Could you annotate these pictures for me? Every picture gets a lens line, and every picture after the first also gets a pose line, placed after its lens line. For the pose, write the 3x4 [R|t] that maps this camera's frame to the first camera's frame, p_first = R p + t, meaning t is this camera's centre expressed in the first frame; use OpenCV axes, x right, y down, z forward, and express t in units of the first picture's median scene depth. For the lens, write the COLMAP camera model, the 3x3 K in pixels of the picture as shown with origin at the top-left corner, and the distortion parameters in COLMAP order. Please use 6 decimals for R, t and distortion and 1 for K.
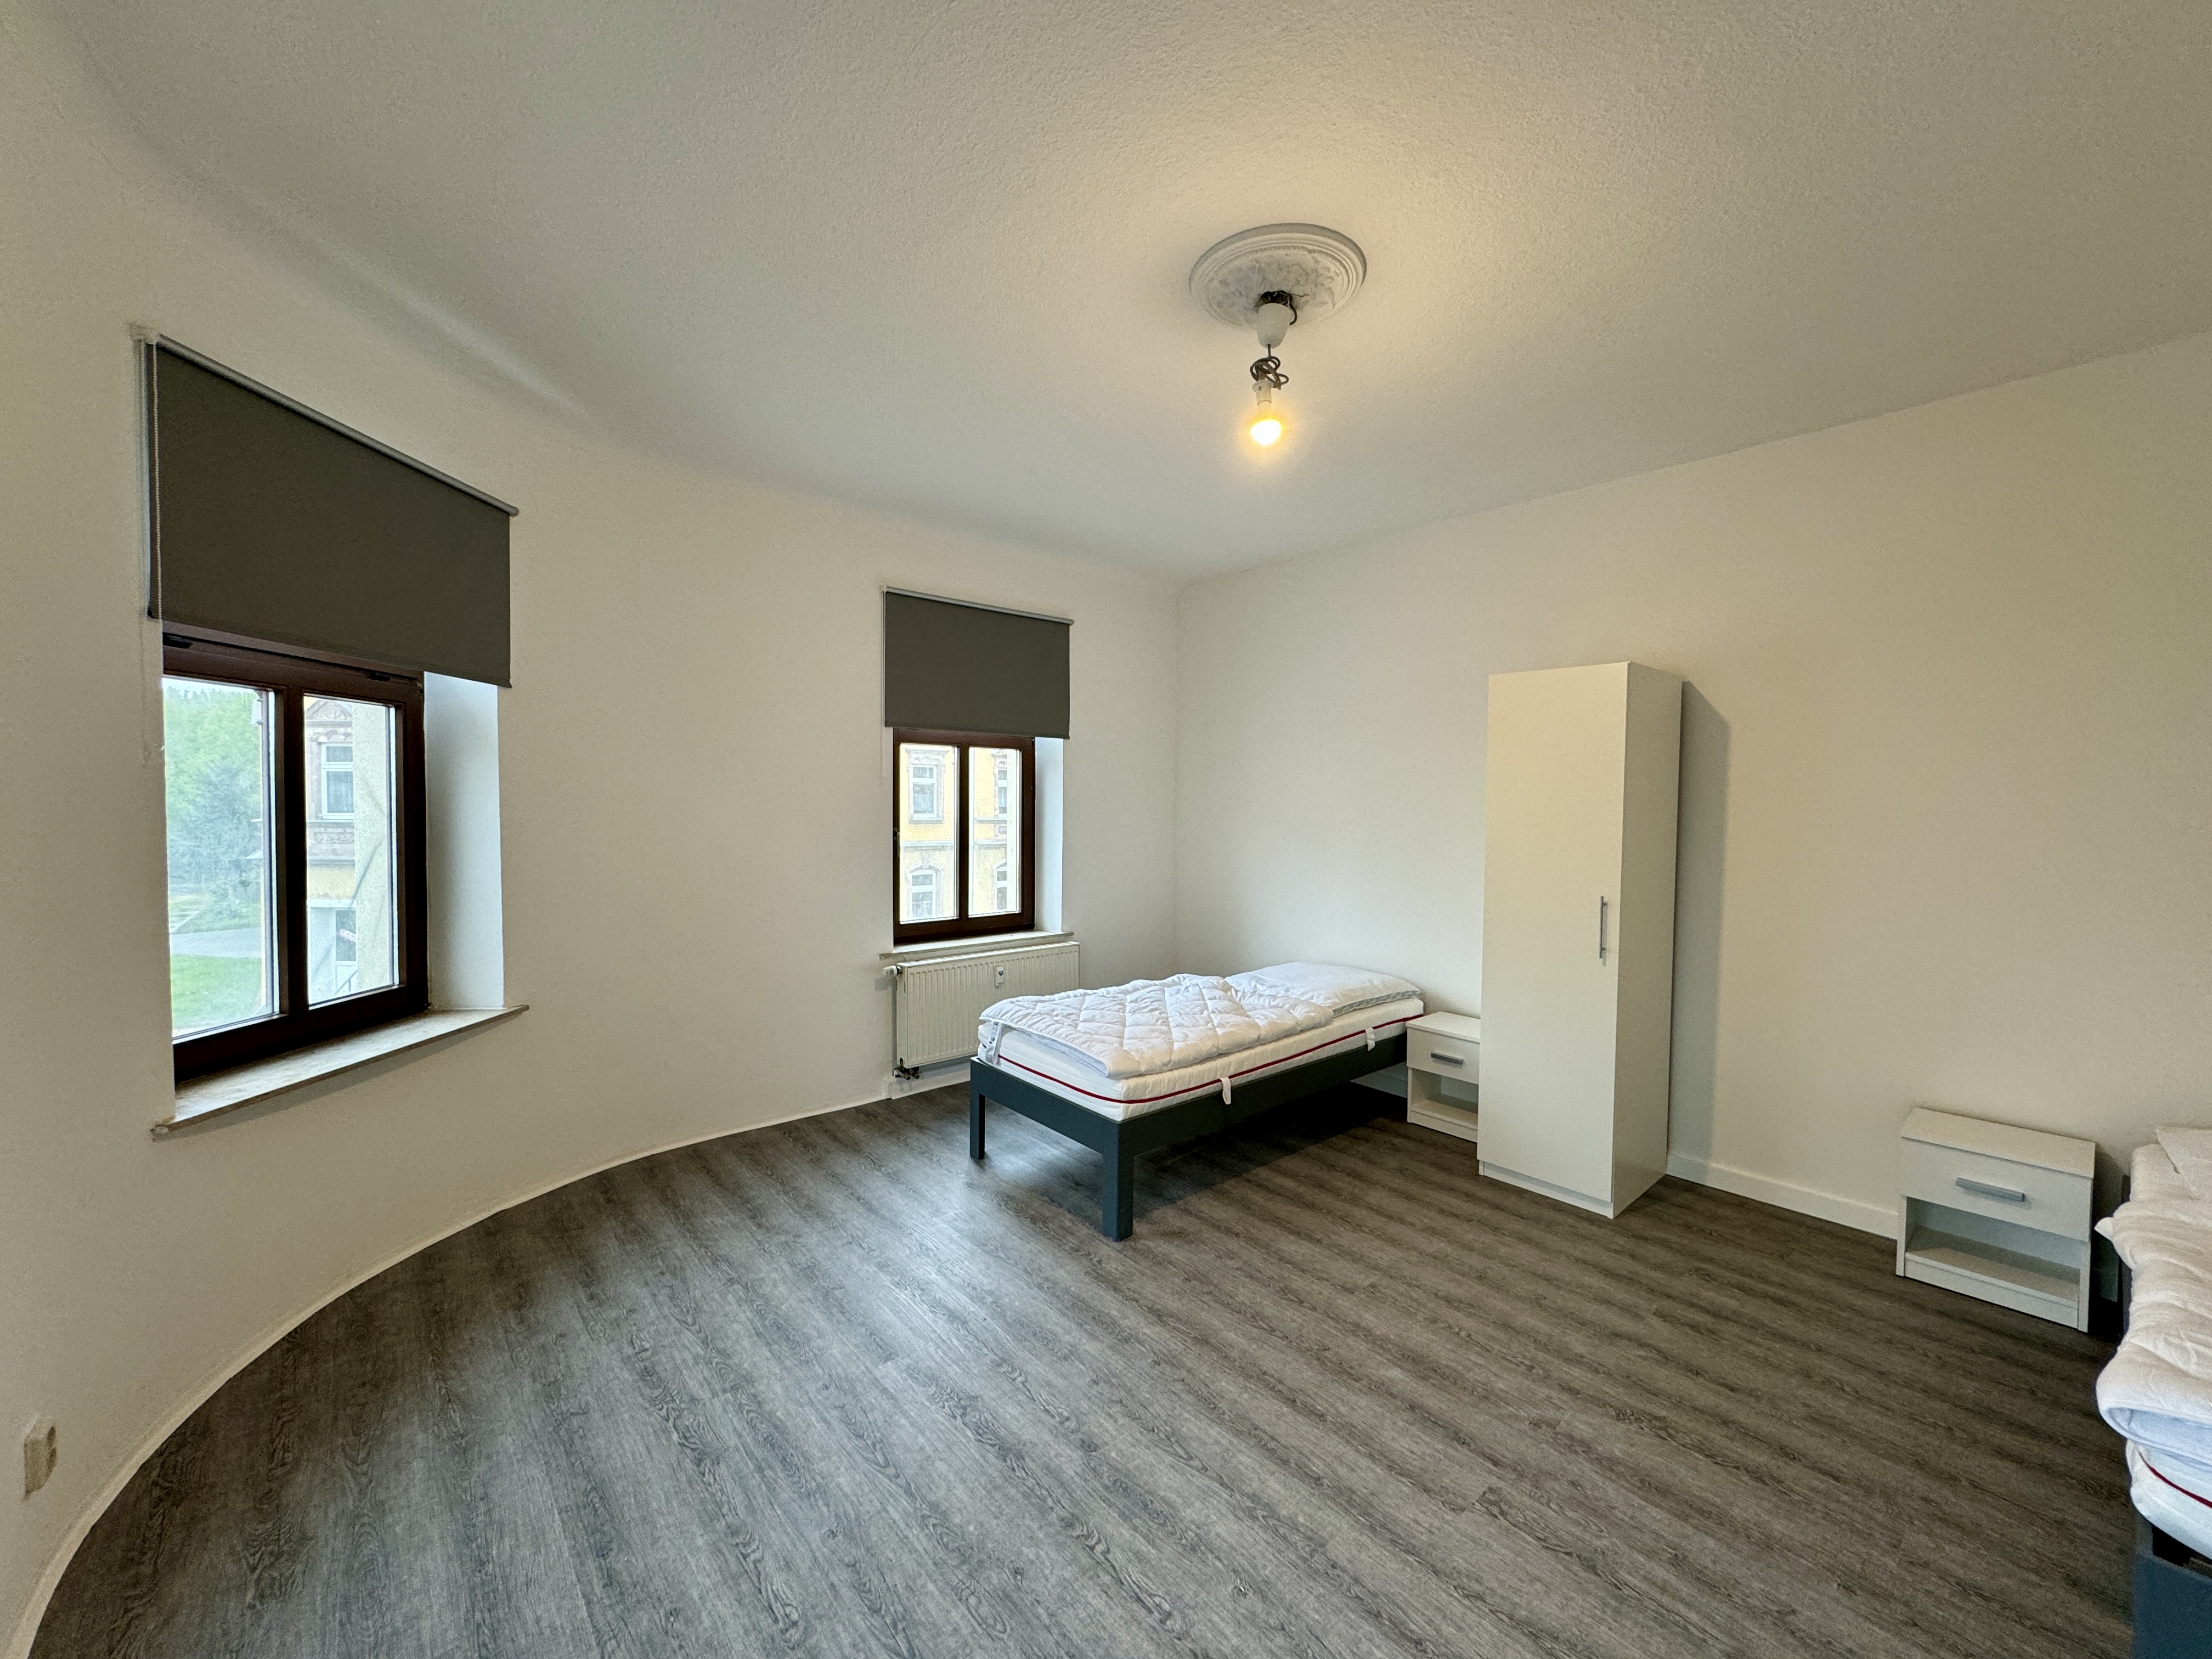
lens RADIAL K [[891.1, 0, 1098.1], [0, 891.1, 824.8], [0, 0, 1]] dist [-0.001827, -0.000241]
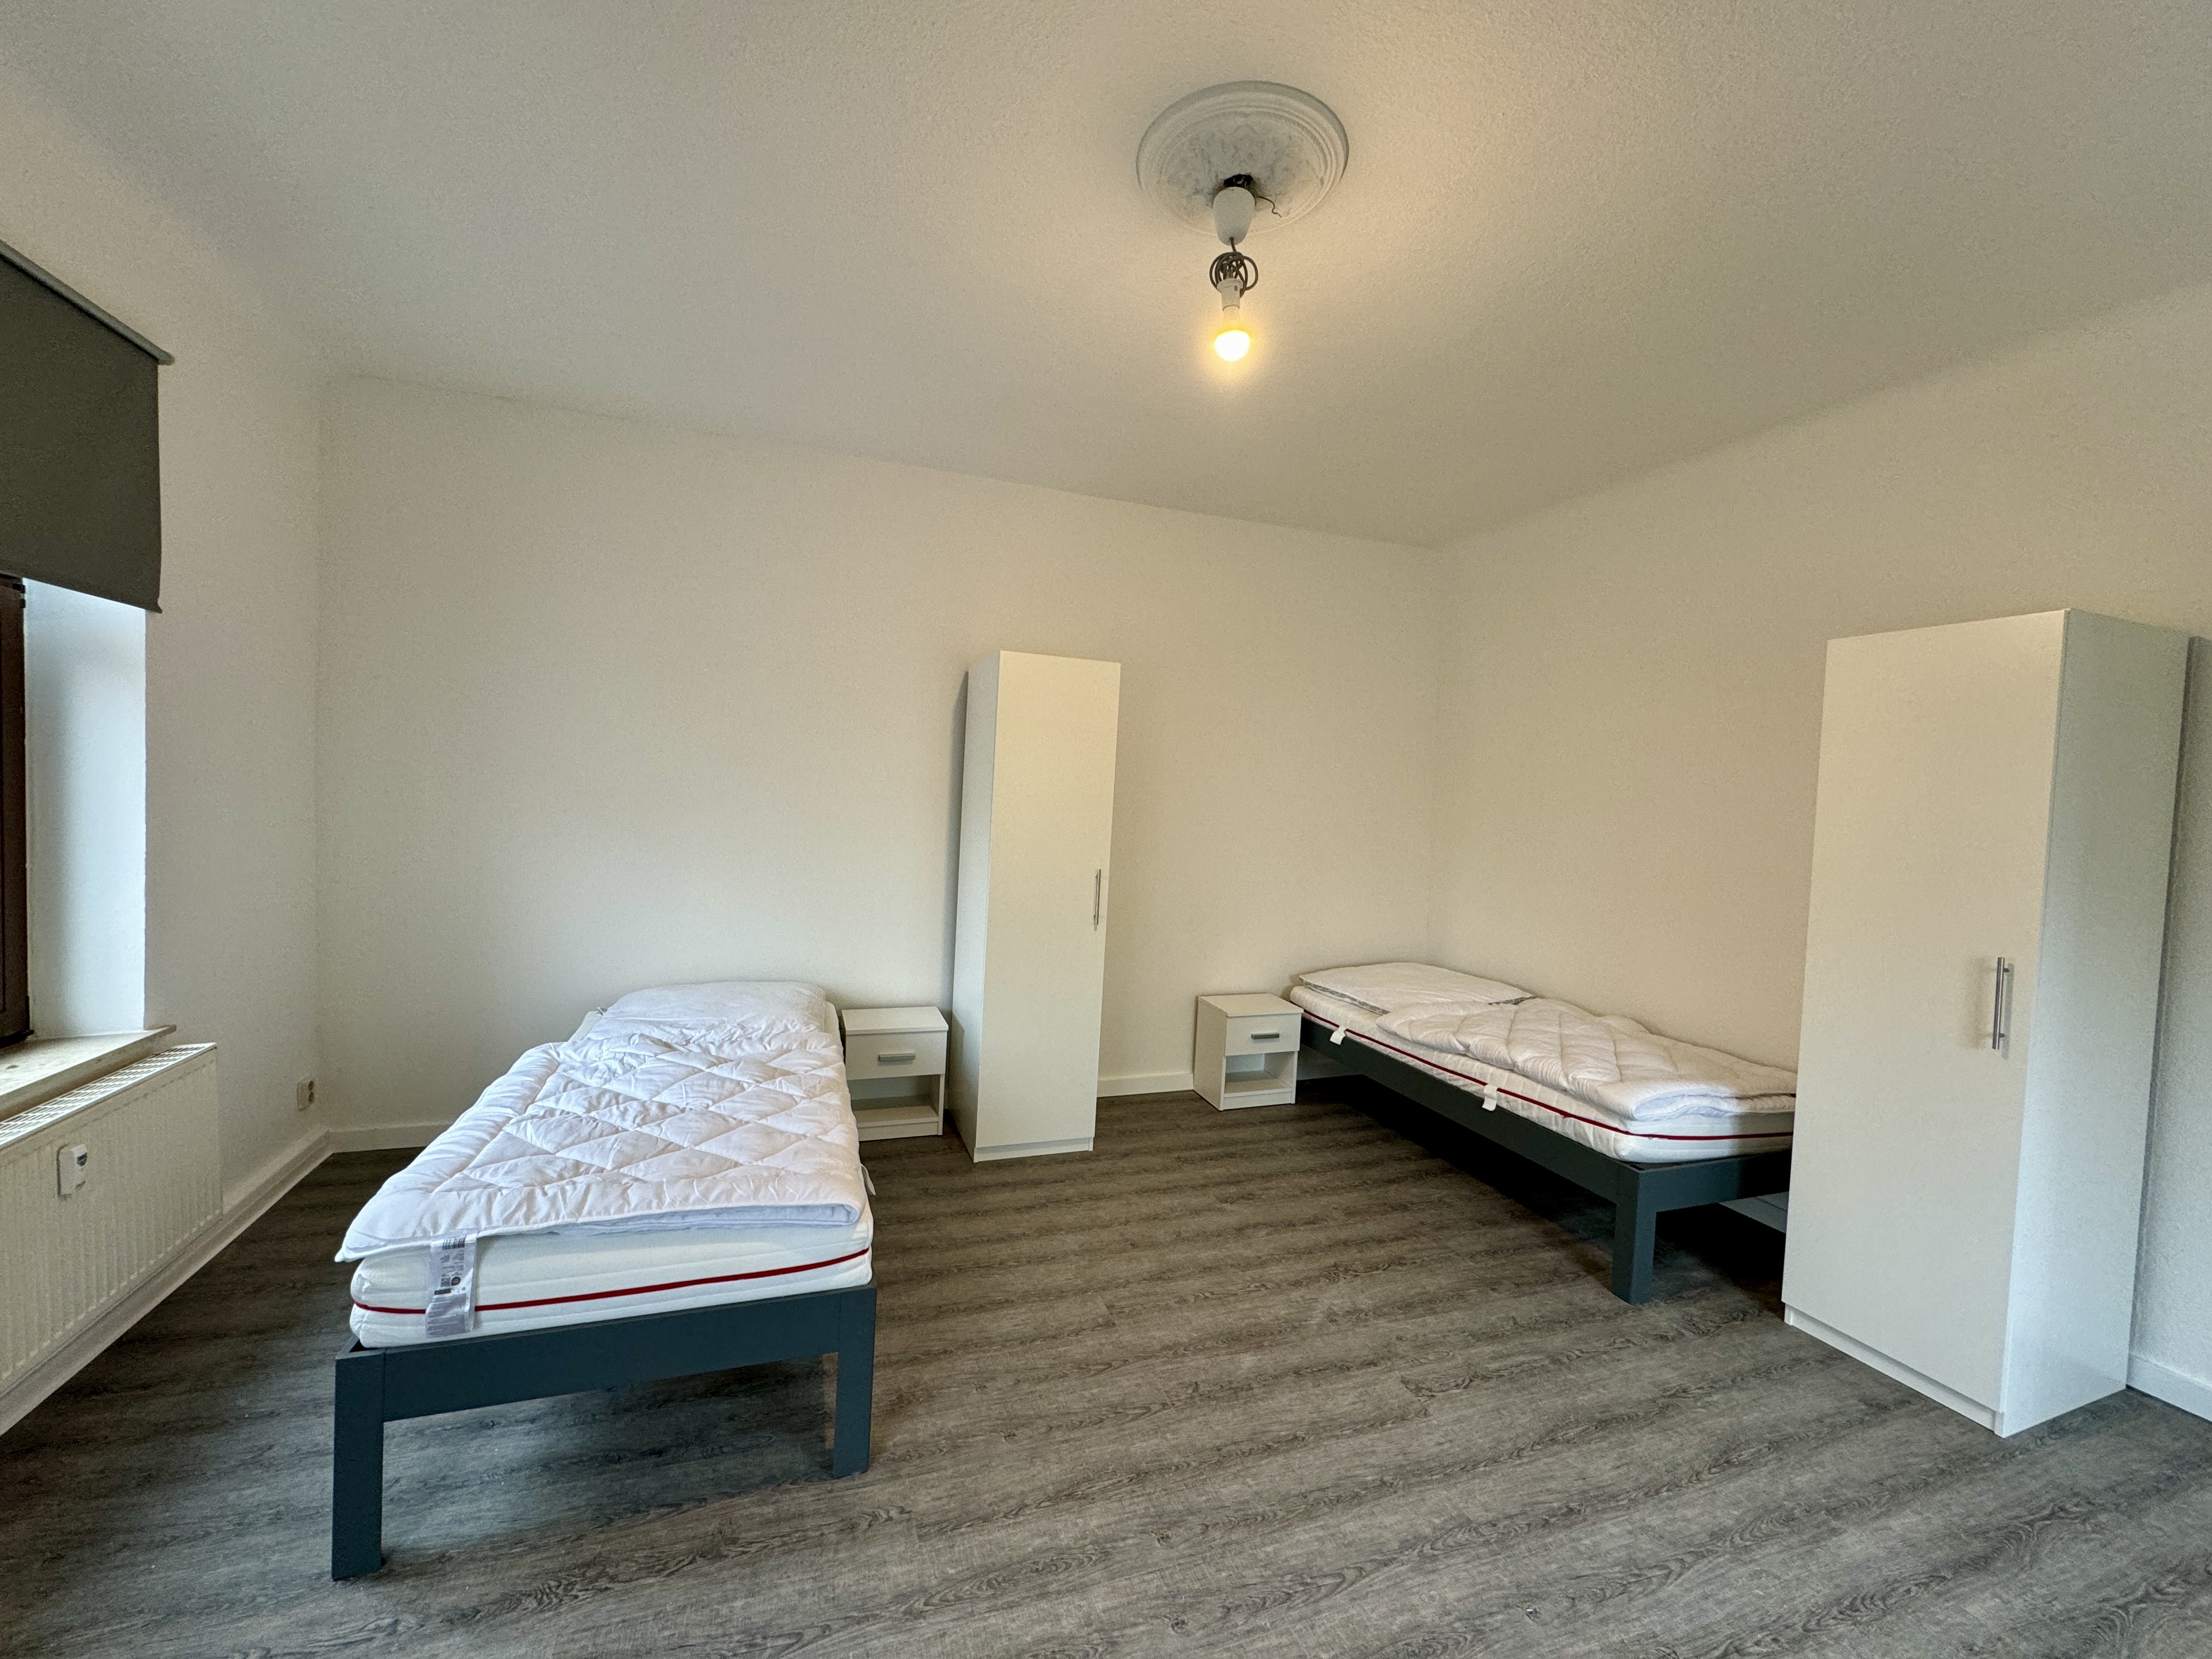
lens RADIAL K [[891.1, 0, 1098.1], [0, 891.1, 824.8], [0, 0, 1]] dist [-0.001827, -0.000241]
pose [[0.346130, -0.028289, 0.937760, -0.589006], [-0.014207, 0.999273, 0.035388, -0.019491], [-0.938079, -0.025572, 0.345476, 0.746606]]
